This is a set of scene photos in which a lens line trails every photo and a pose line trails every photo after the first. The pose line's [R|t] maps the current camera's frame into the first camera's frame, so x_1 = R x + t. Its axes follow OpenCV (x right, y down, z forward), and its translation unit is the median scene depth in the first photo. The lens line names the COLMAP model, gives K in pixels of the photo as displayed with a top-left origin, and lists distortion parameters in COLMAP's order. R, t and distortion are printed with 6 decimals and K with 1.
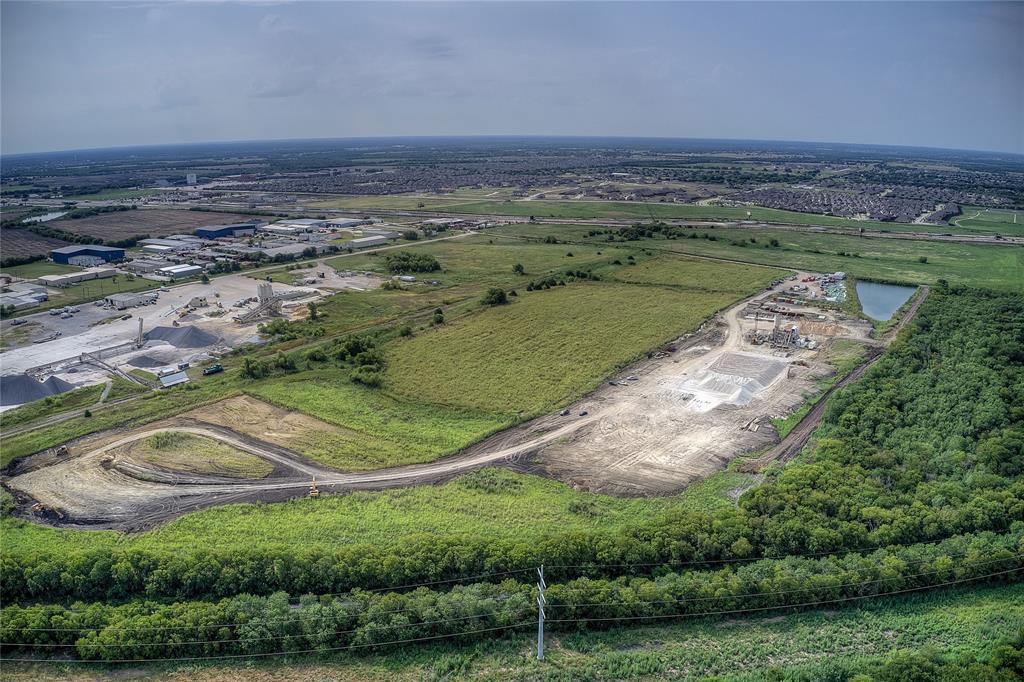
lens RADIAL K [[803.2, 0, 503.4], [0, 803.2, 337.3], [0, 0, 1]] dist [-0.192994, 0.042208]
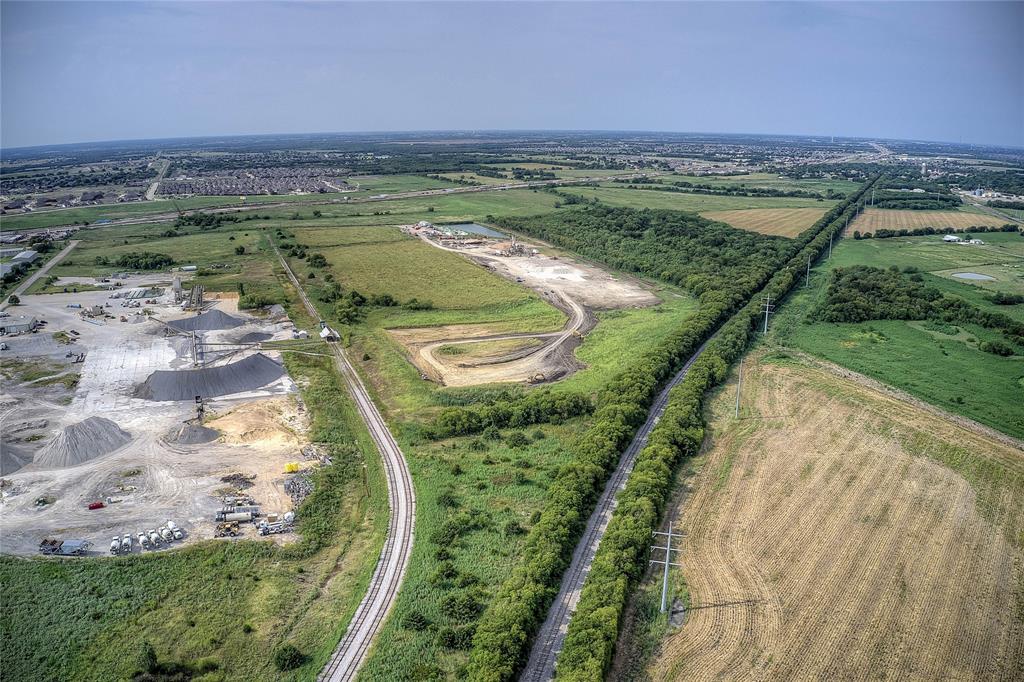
lens RADIAL K [[803.2, 0, 503.4], [0, 803.2, 337.3], [0, 0, 1]] dist [-0.192994, 0.042208]
pose [[0.567616, -0.213632, 0.795093, -1.063430], [0.209340, 0.971457, 0.111571, -0.016589], [-0.796234, 0.103115, 0.596137, 0.072046]]
